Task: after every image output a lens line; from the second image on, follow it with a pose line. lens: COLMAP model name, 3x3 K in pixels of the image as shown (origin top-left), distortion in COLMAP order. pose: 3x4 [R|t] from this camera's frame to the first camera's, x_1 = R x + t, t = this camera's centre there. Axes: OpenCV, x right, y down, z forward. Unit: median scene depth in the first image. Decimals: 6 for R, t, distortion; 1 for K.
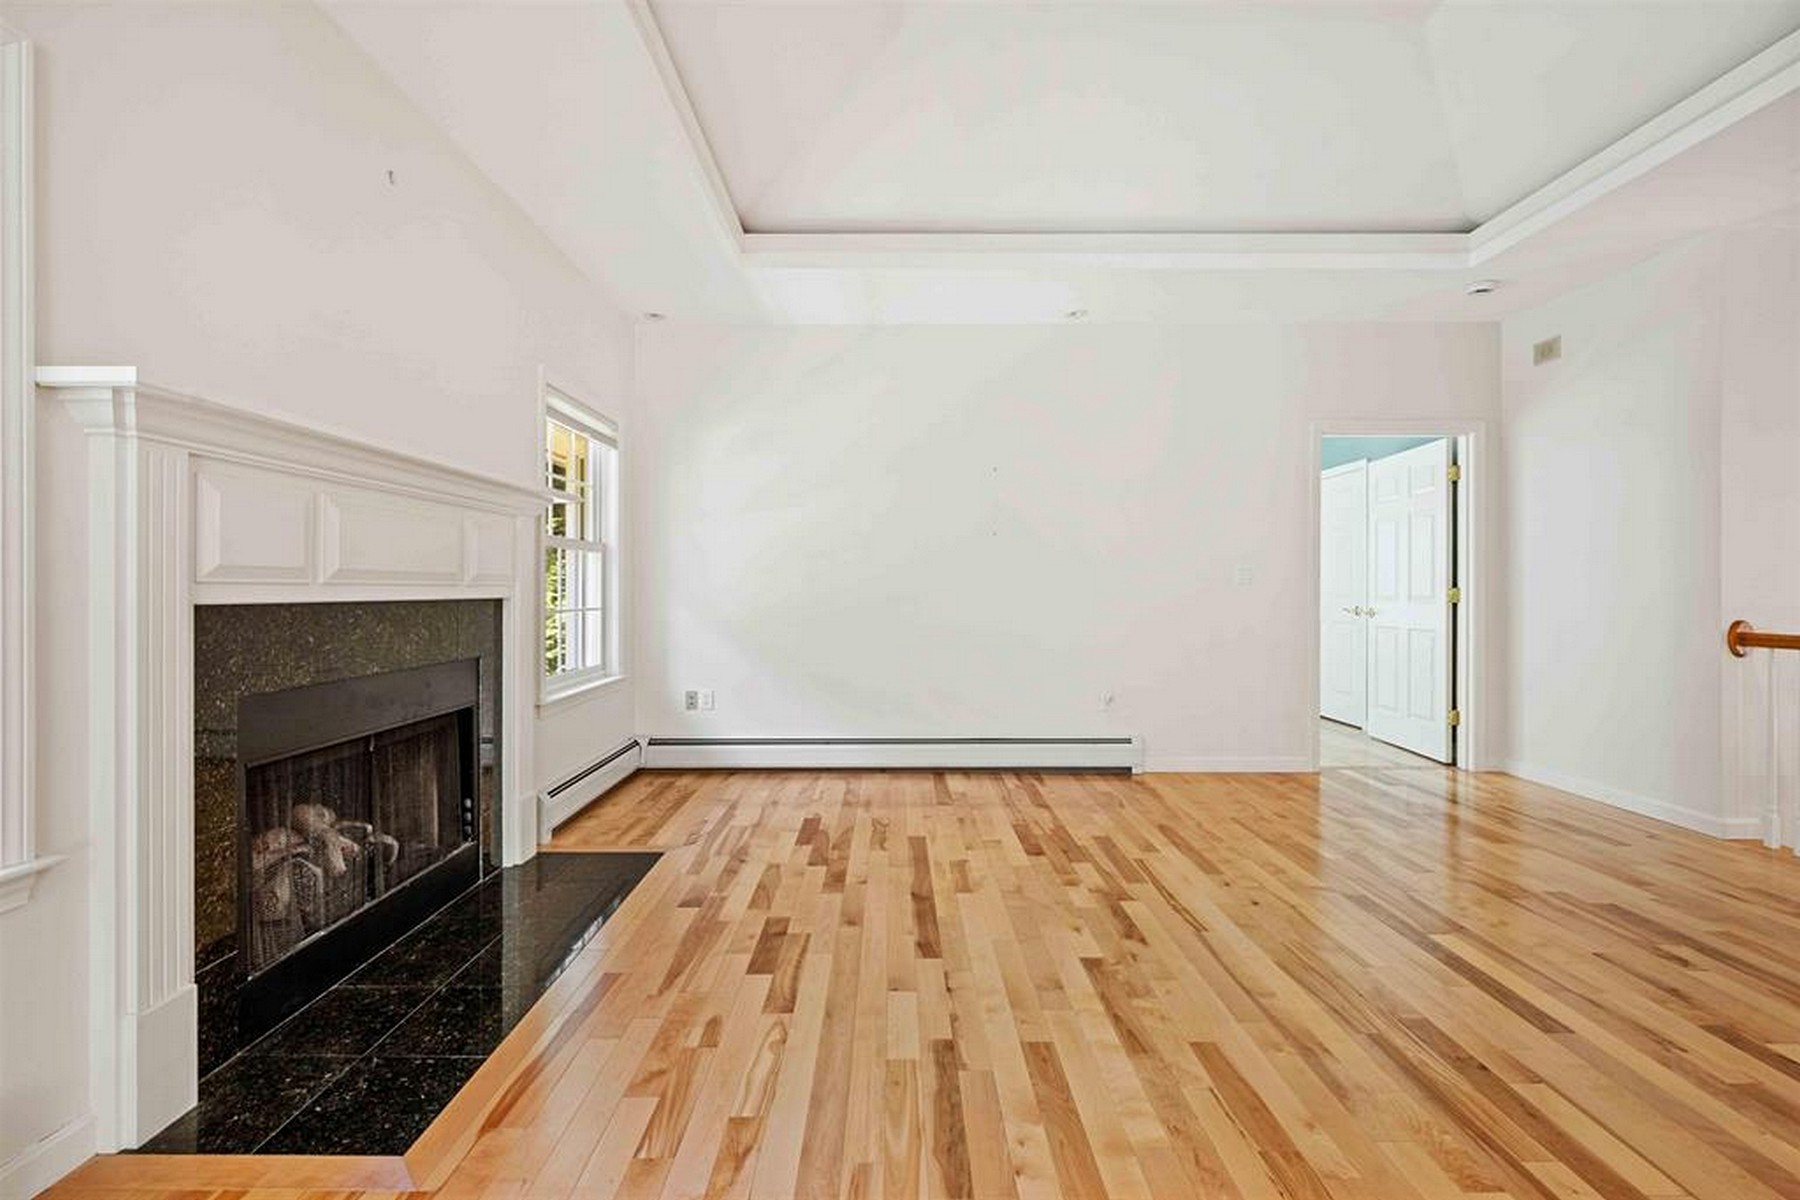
lens RADIAL K [[718.9, 0, 885.9], [0, 718.9, 594.6], [0, 0, 1]] dist [0.000020, 0.000063]
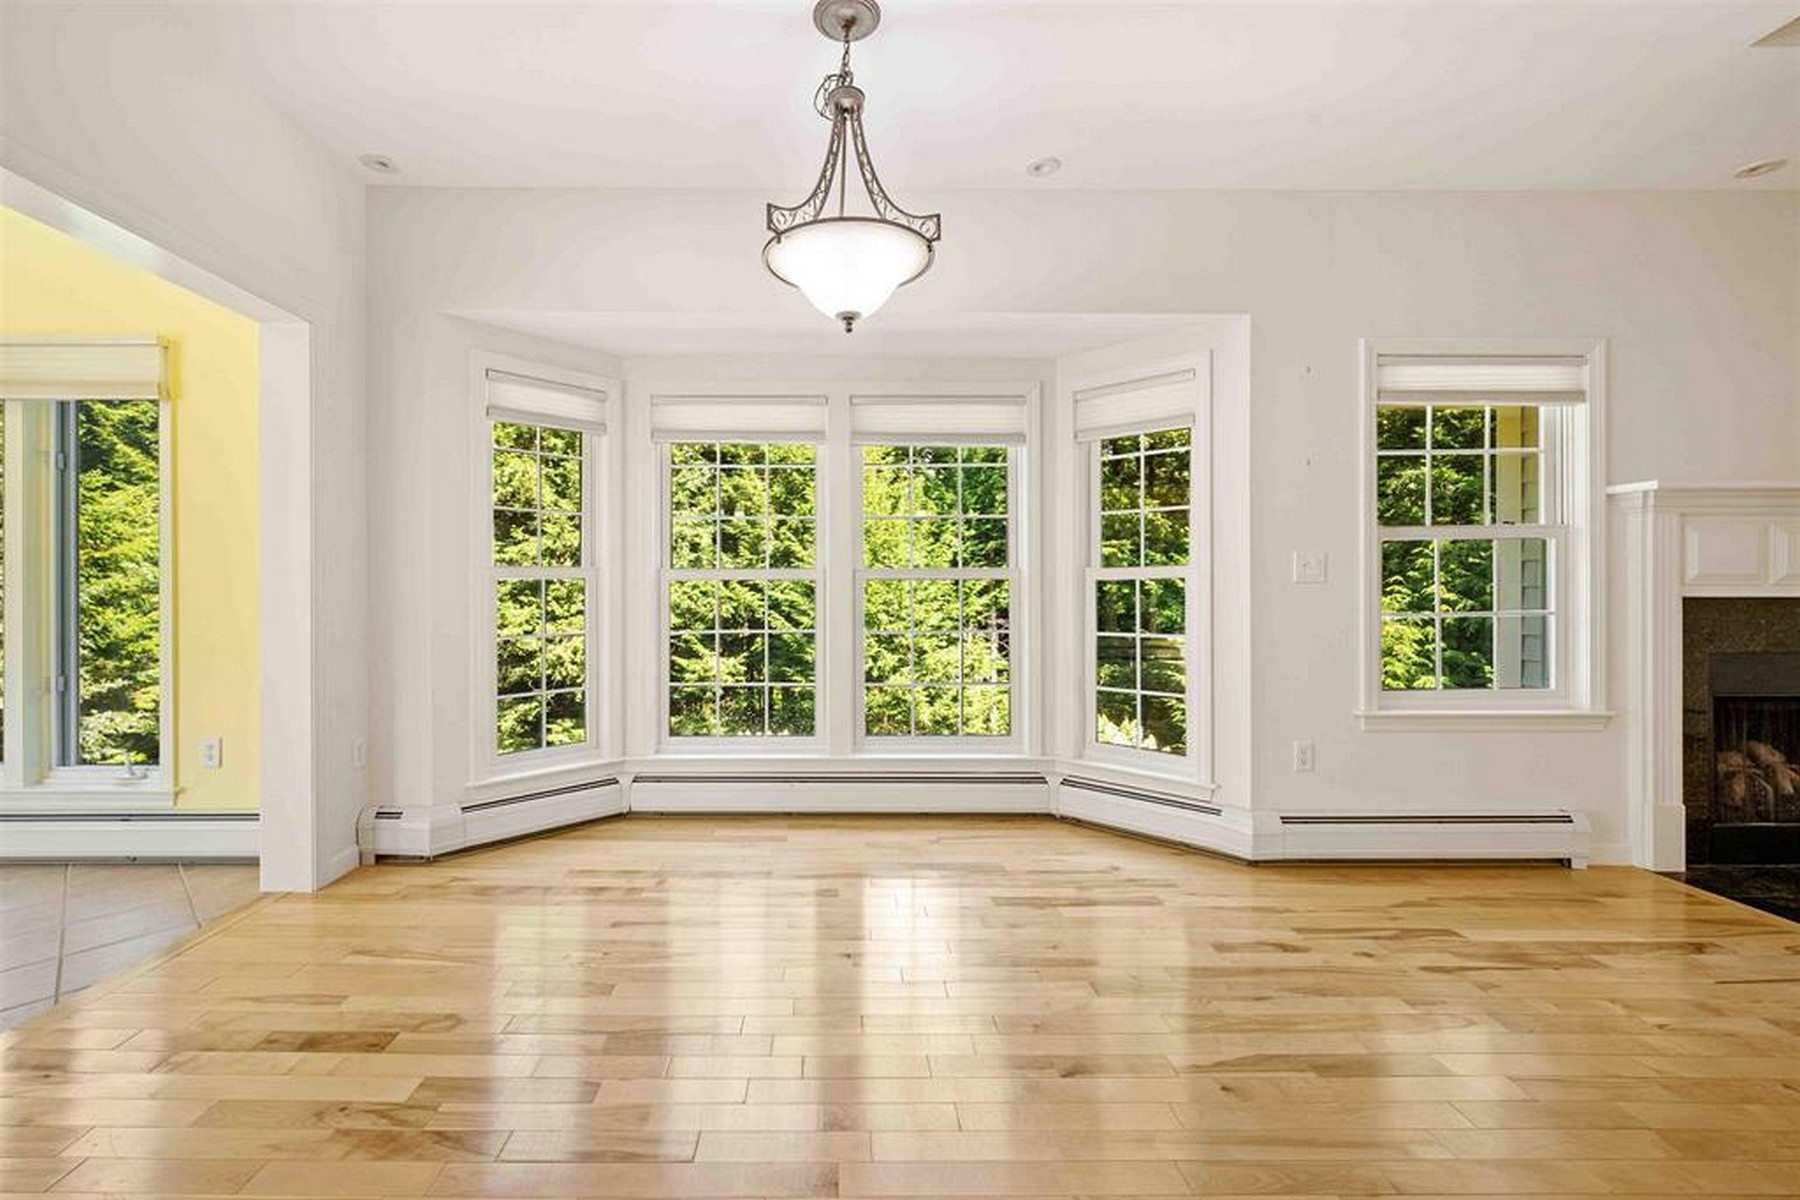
lens RADIAL K [[718.9, 0, 885.9], [0, 718.9, 594.6], [0, 0, 1]] dist [0.000020, 0.000063]
pose [[0.009460, 0.000355, -0.999955, 0.691744], [-0.002014, 0.999998, 0.000336, 0.009074], [0.999953, 0.002011, 0.009460, -0.854026]]
